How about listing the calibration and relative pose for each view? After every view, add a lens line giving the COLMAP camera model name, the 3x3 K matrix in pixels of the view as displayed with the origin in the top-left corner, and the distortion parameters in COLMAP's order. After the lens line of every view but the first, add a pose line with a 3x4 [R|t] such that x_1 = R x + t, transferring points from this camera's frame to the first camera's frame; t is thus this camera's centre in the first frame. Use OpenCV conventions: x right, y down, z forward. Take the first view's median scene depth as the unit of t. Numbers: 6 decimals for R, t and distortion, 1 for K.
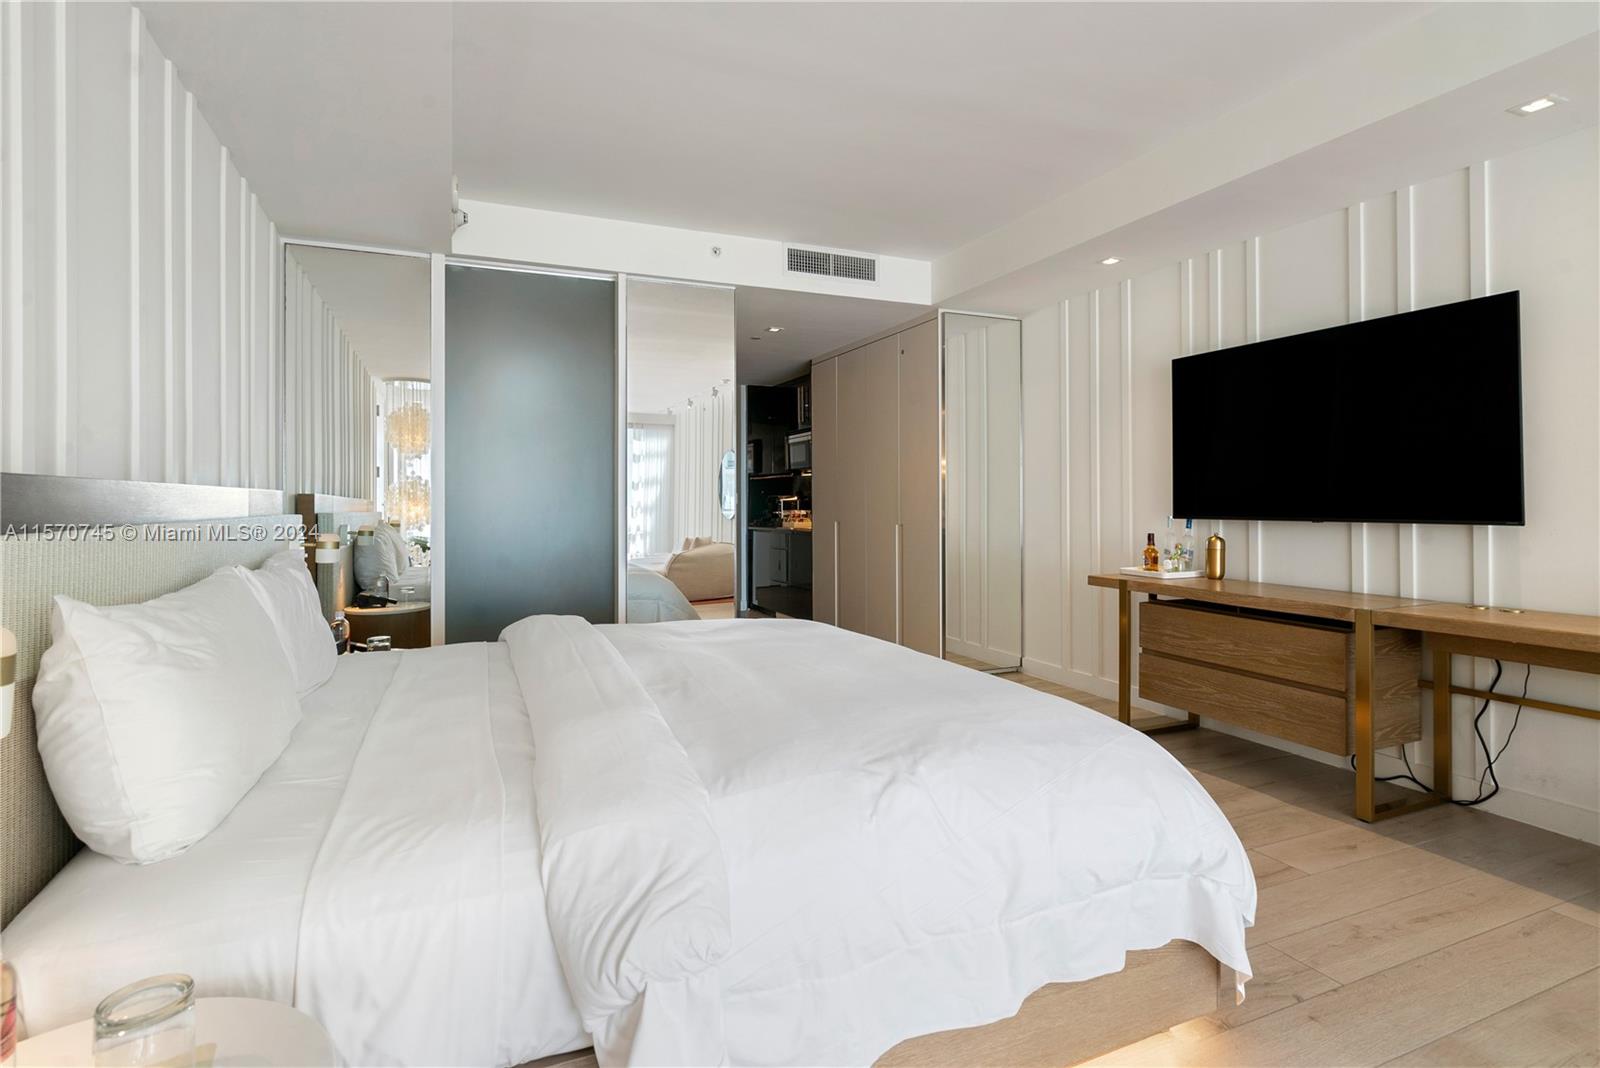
lens RADIAL K [[779.4, 0, 783.3], [0, 779.4, 502.4], [0, 0, 1]] dist [-0.002054, -0.000083]
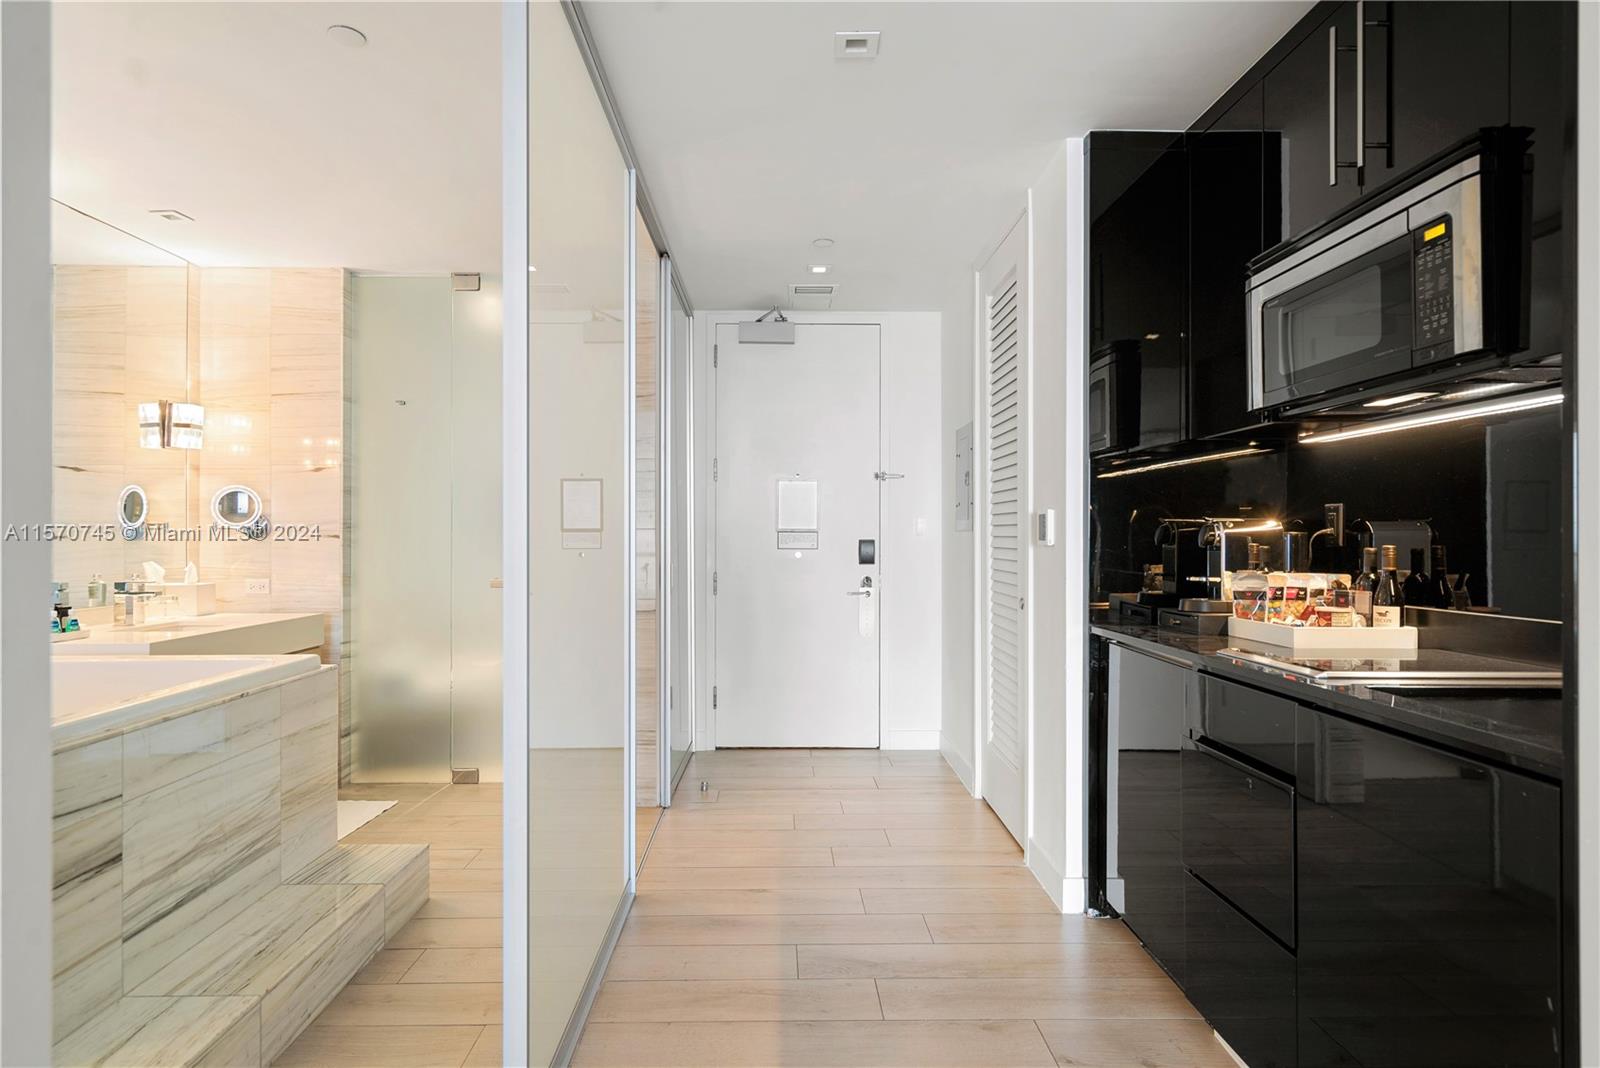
lens RADIAL K [[892.4, 0, 795.4], [0, 892.4, 532.7], [0, 0, 1]] dist [0.000880, 0.002777]
pose [[0.928234, 0.003065, -0.371984, -0.035623], [-0.003659, 0.999993, -0.000891, -0.003076], [0.371979, 0.002188, 0.928239, 0.982059]]
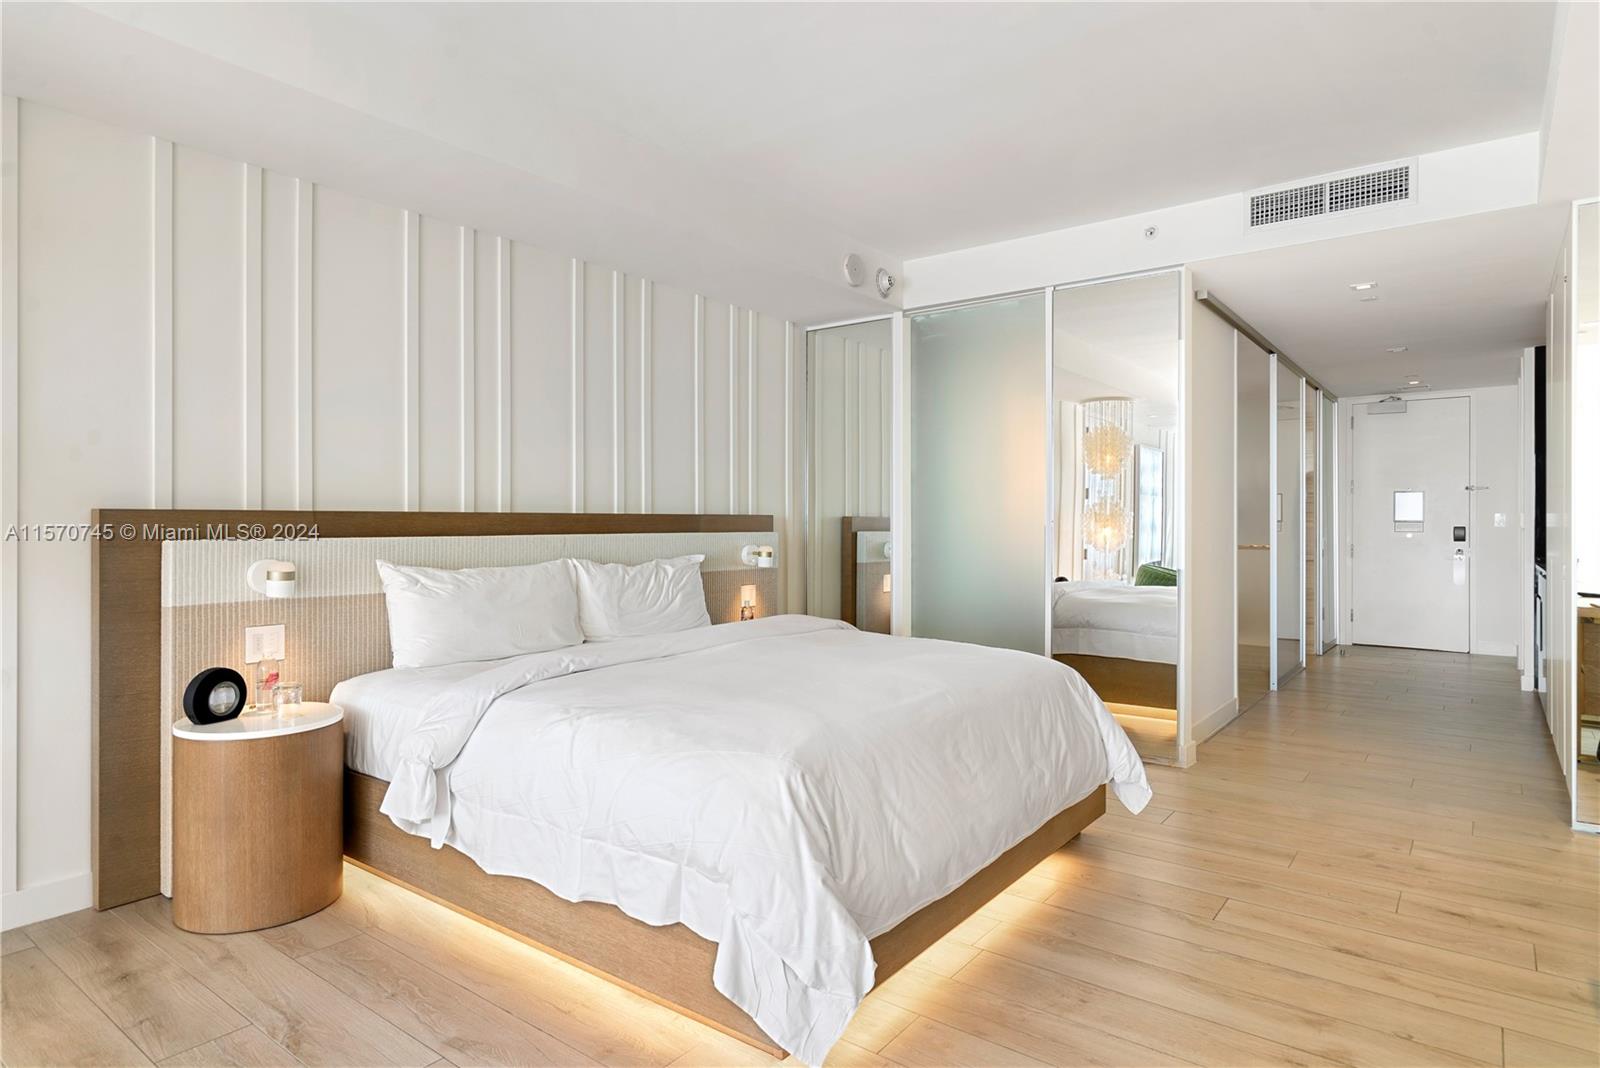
lens RADIAL K [[892.4, 0, 794.0], [0, 892.4, 523.5], [0, 0, 1]] dist [0.000880, 0.002777]
pose [[0.494435, 0.005489, -0.869197, 0.446772], [-0.004048, 0.999984, 0.004013, -0.003817], [0.869205, 0.001535, 0.494449, 0.135452]]
